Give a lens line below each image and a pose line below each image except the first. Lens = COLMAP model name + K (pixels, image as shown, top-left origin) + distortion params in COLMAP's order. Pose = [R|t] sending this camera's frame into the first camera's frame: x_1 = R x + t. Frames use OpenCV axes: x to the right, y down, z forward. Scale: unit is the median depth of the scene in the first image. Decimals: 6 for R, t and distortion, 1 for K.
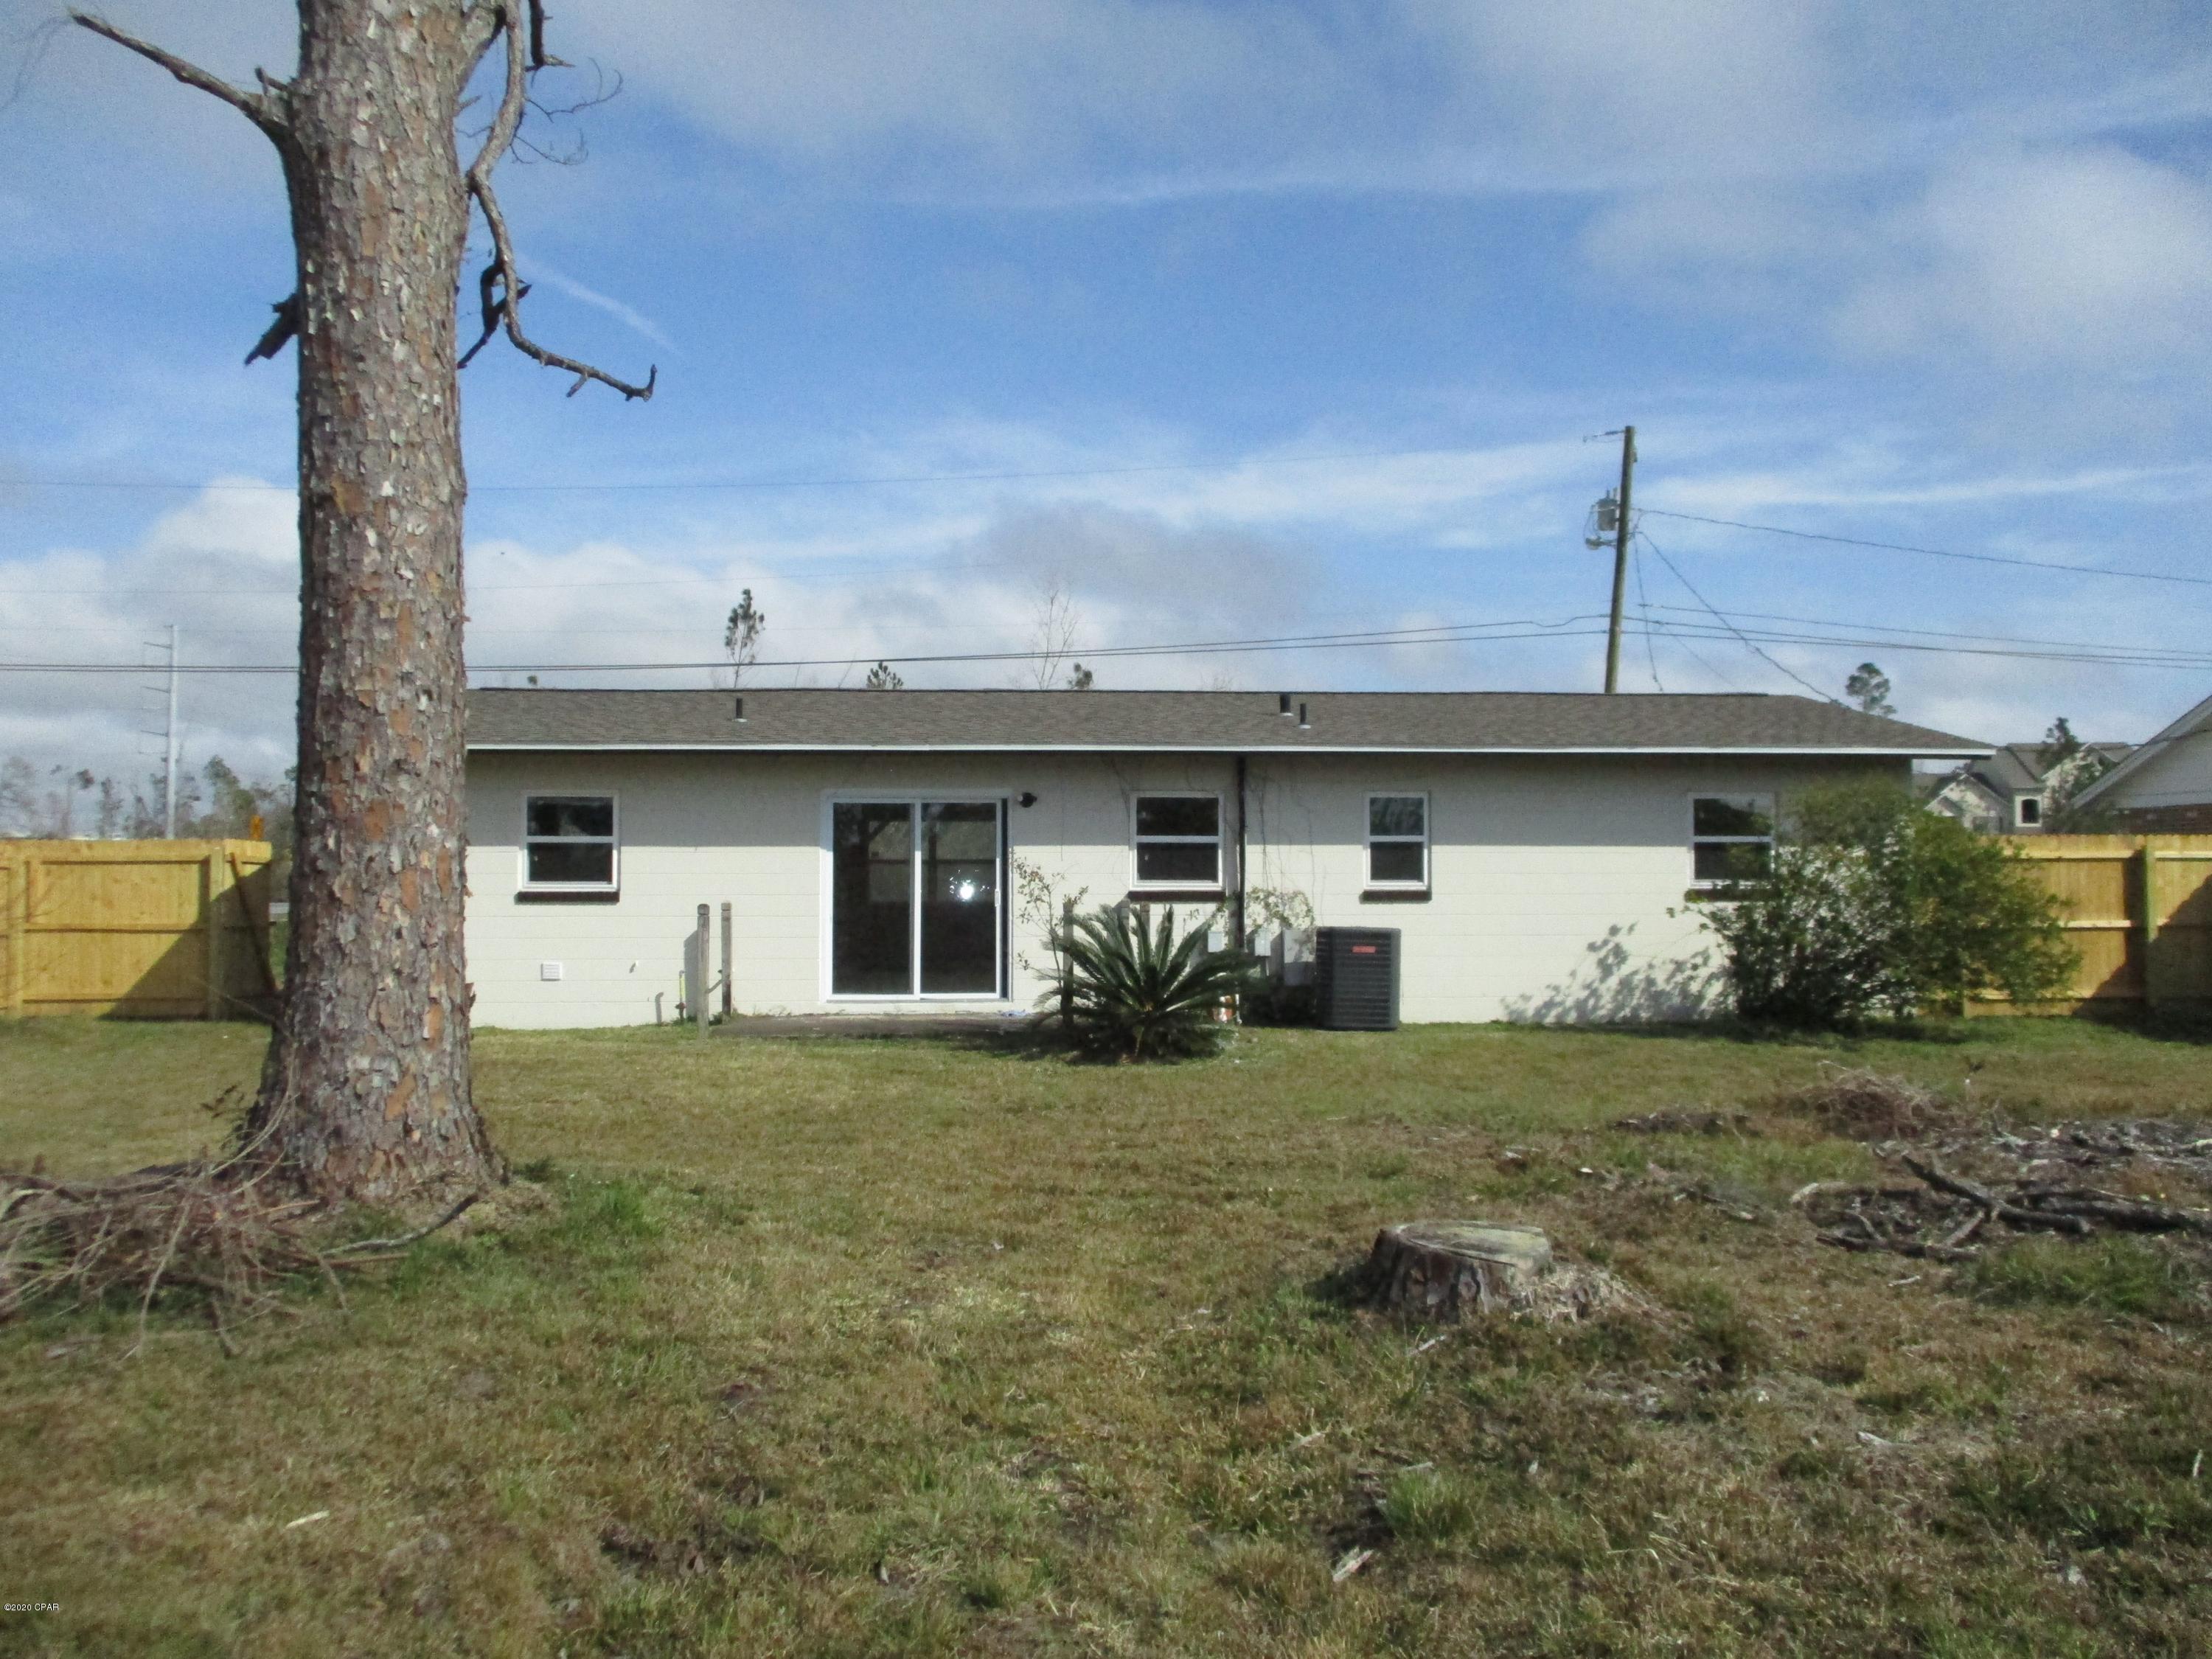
lens RADIAL K [[2112.2, 0, 1106.0], [0, 2112.2, 829.5], [0, 0, 1]] dist [-0.020175, -0.000790]
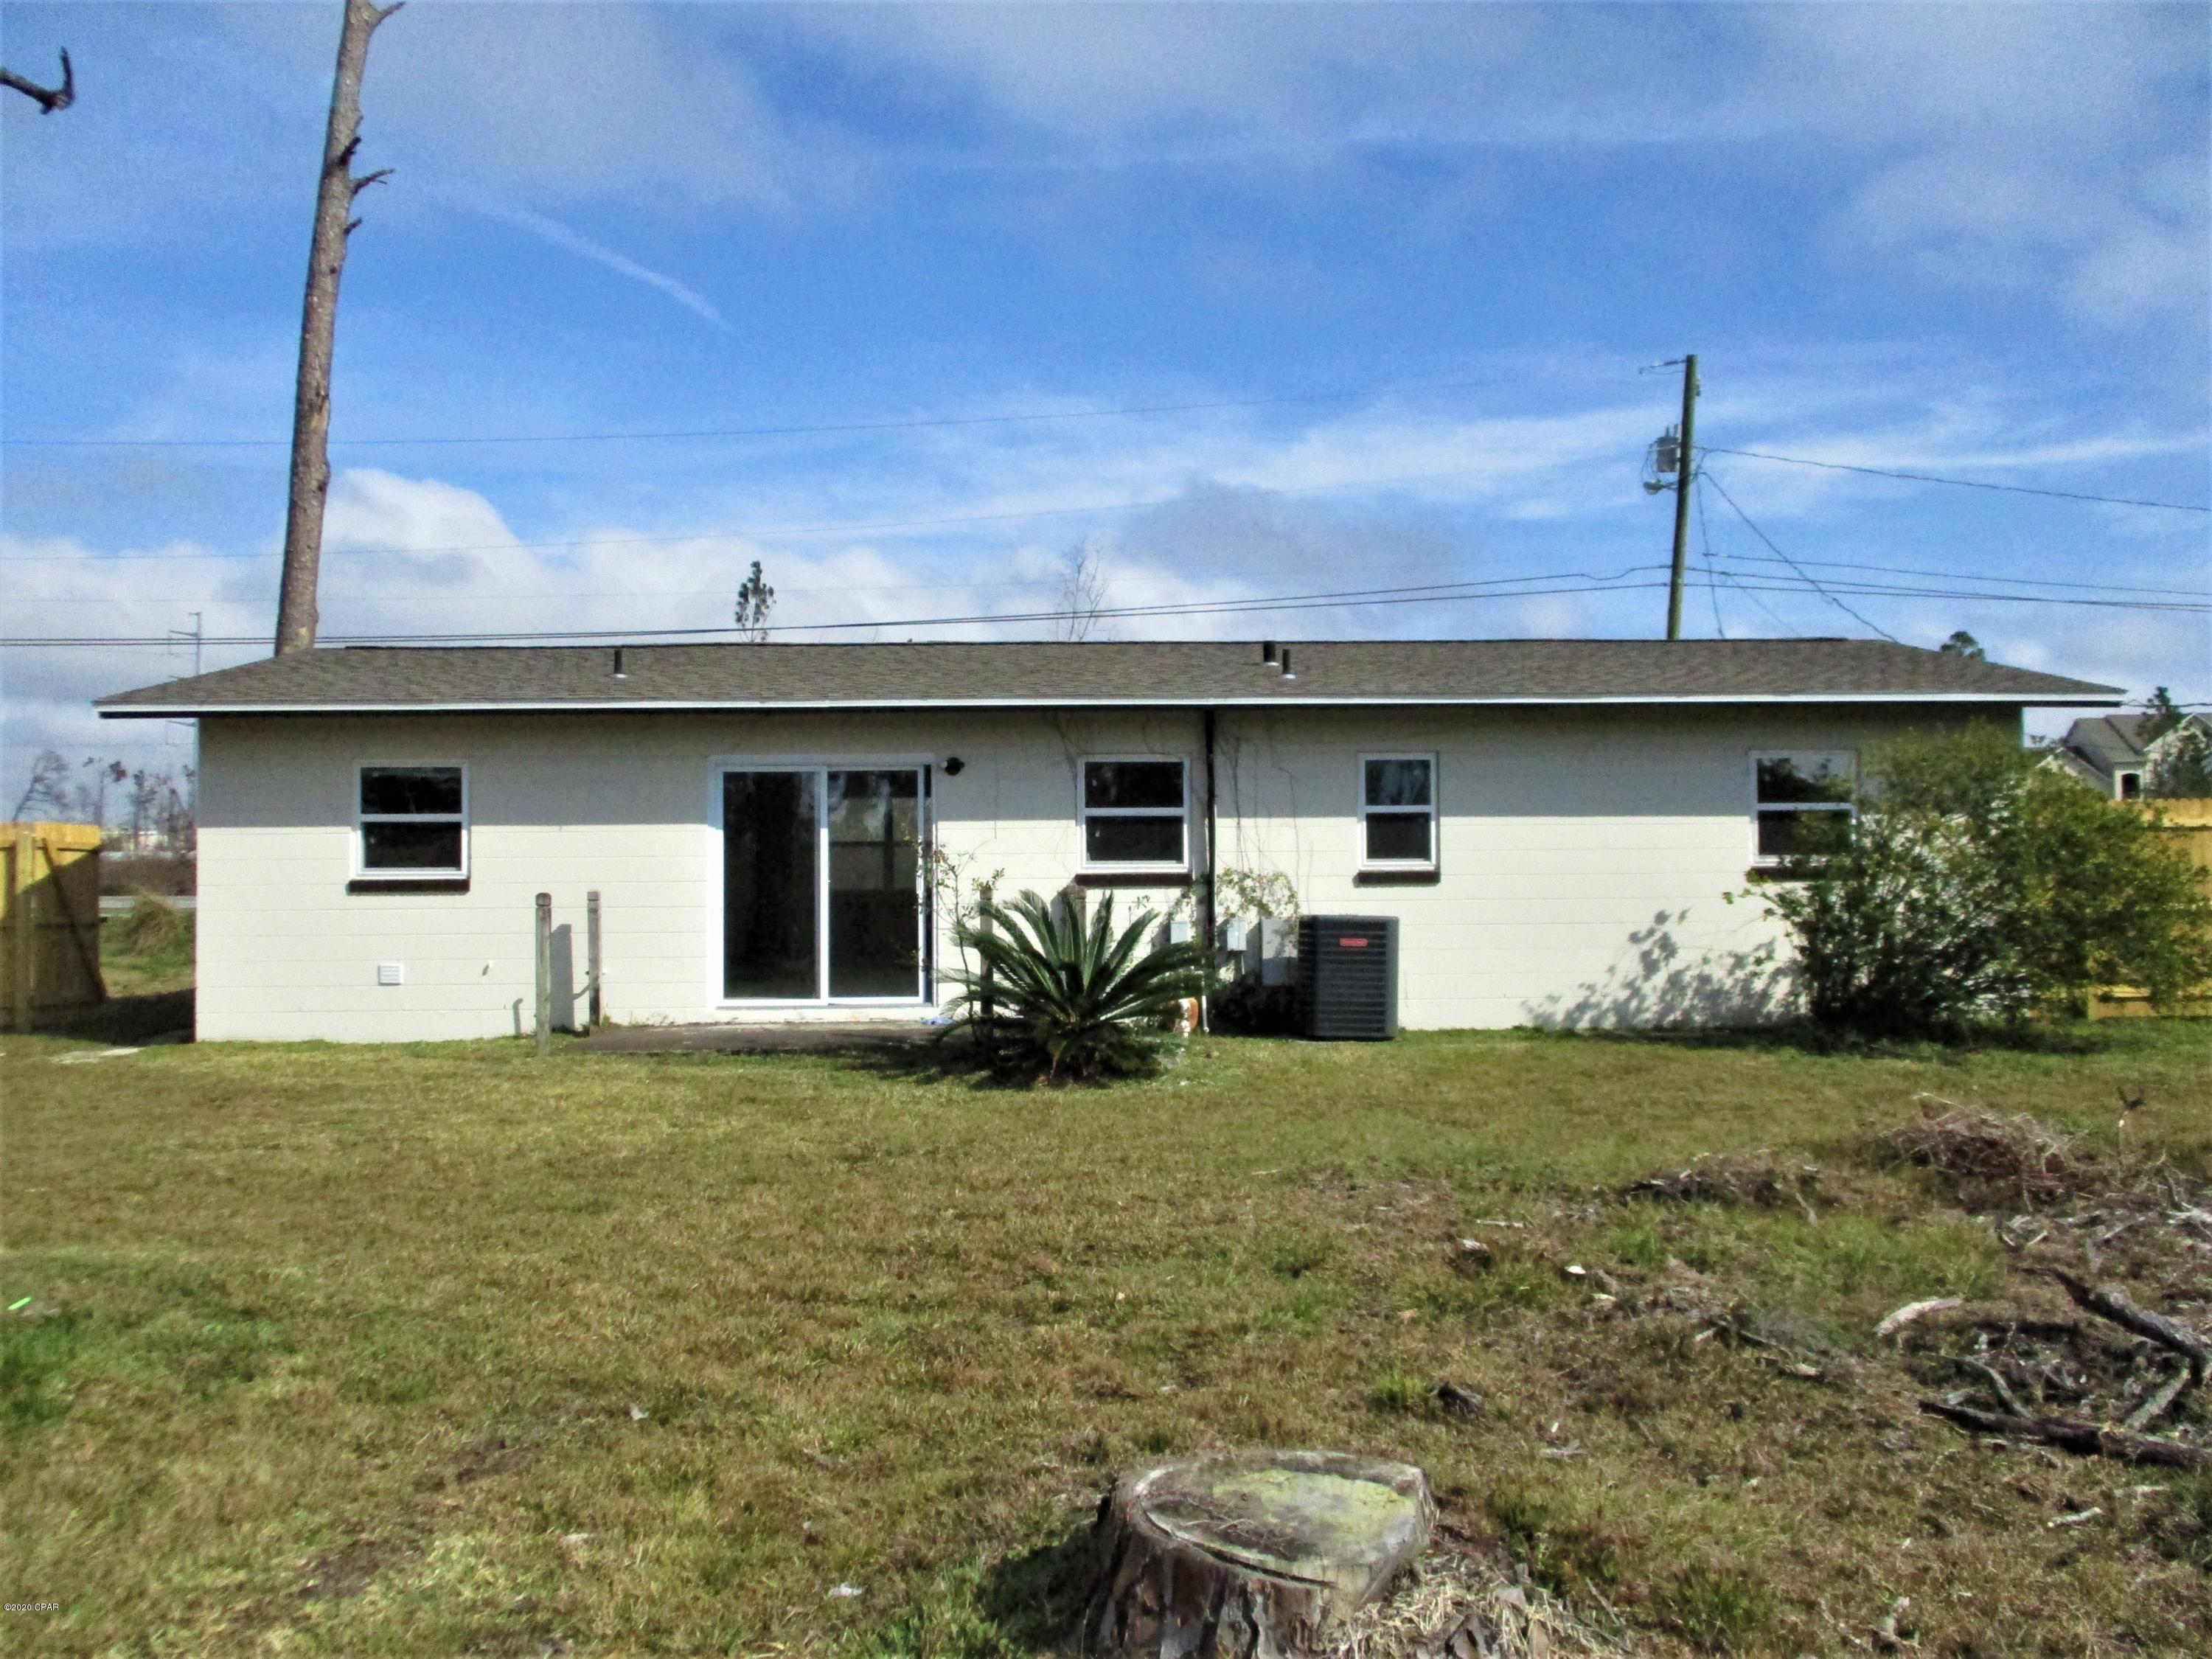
lens RADIAL K [[2112.2, 0, 1106.0], [0, 2112.2, 829.5], [0, 0, 1]] dist [-0.020175, -0.000790]
pose [[0.999312, -0.008295, -0.036143, 0.054208], [0.008505, 0.999948, 0.005665, 0.006943], [0.036094, -0.005969, 0.999331, 0.166614]]
